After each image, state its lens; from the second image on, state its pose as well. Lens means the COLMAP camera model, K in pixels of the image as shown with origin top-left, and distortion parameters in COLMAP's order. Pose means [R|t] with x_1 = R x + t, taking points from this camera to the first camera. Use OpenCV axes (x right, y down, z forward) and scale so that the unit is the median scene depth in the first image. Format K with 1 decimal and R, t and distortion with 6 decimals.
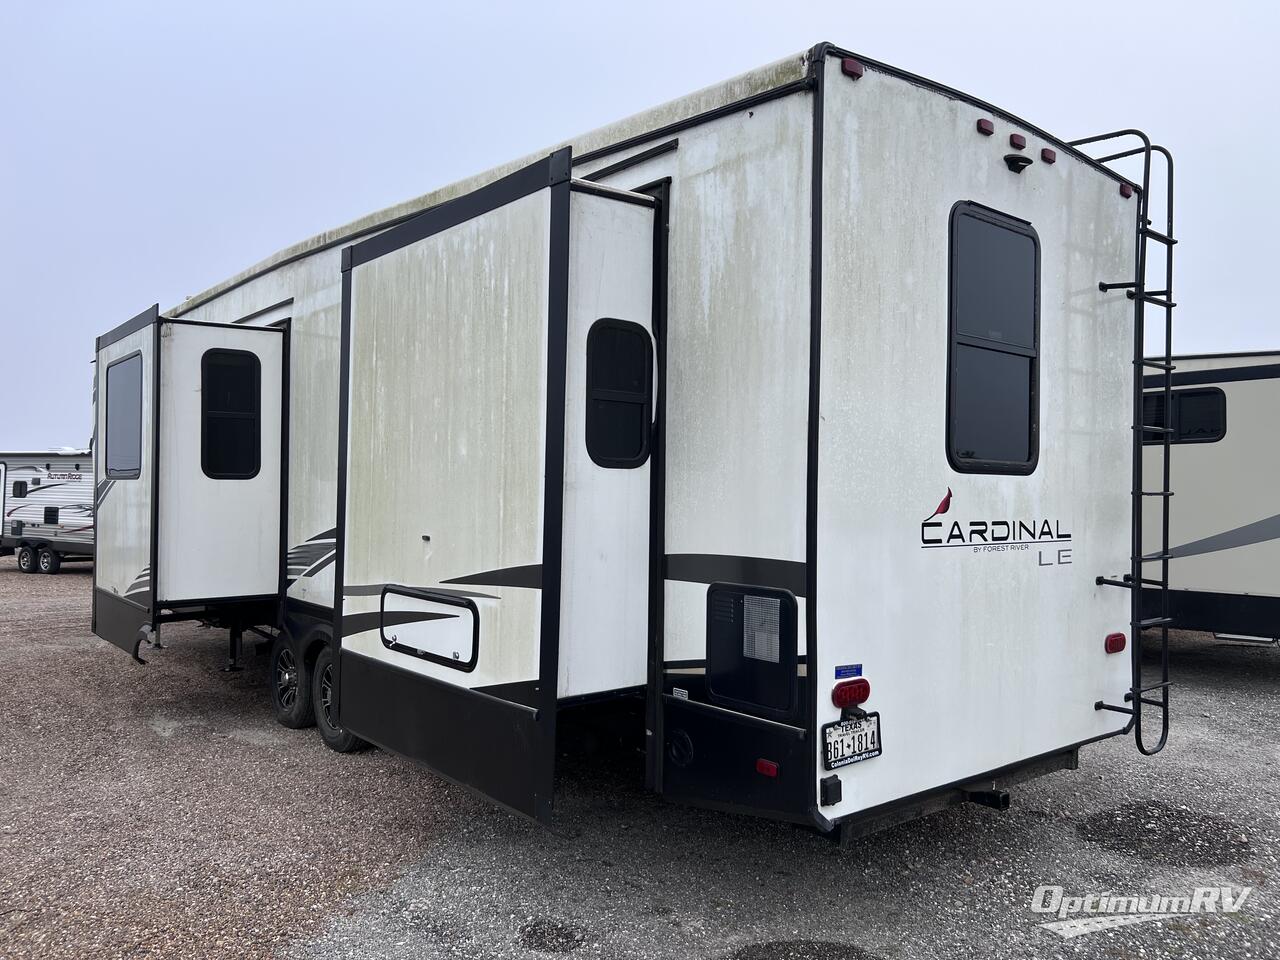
lens RADIAL K [[963.4, 0, 640.0], [0, 963.4, 480.0], [0, 0, 1]] dist [0.034194, -0.004450]
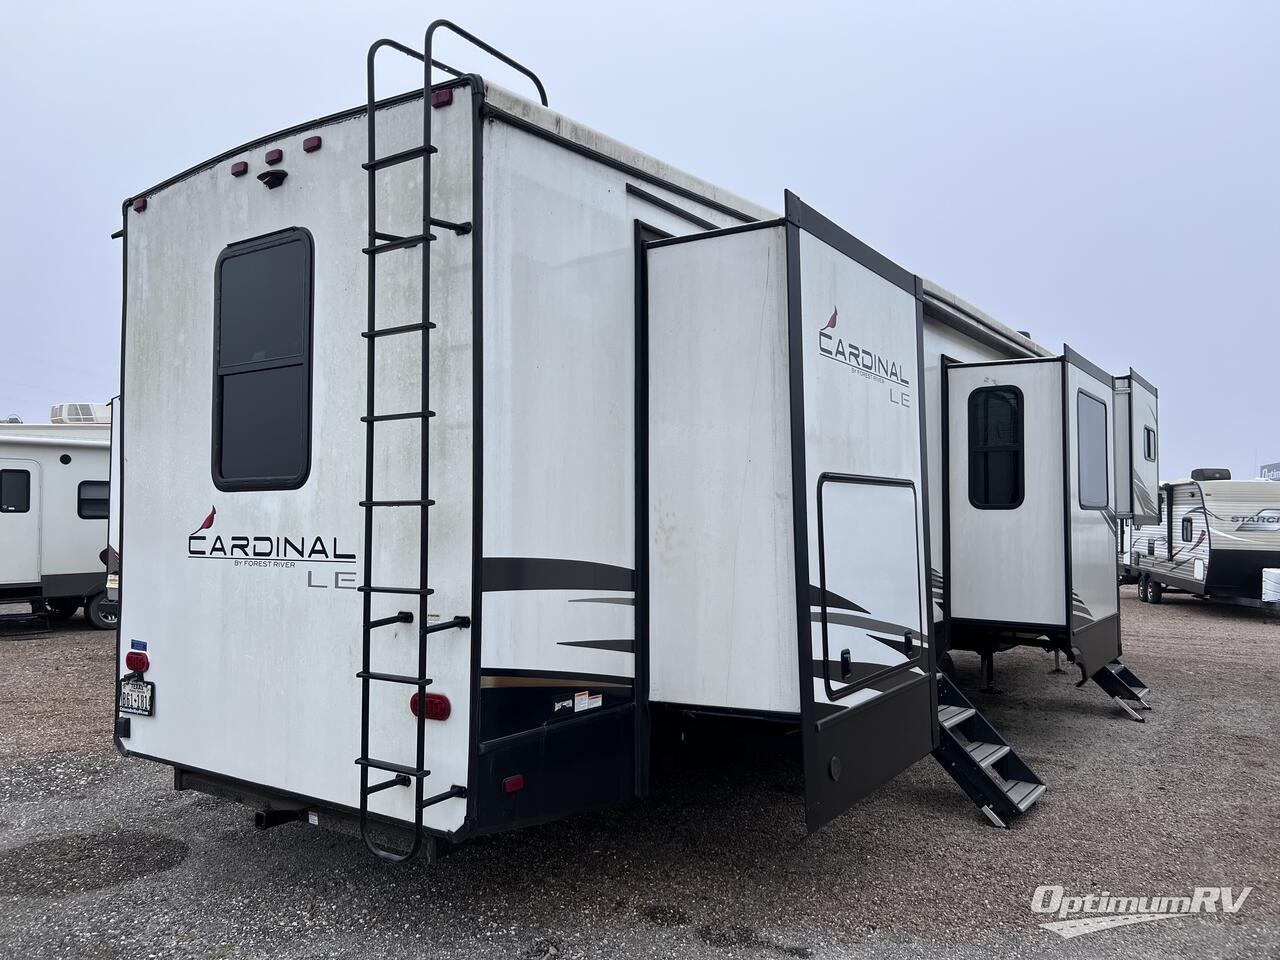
lens RADIAL K [[963.4, 0, 640.0], [0, 963.4, 480.0], [0, 0, 1]] dist [0.034194, -0.004450]
pose [[0.264459, -0.052957, -0.962942, 1.494363], [0.017615, 0.998590, -0.050080, 0.042029], [0.964236, -0.003718, 0.265019, 1.144167]]
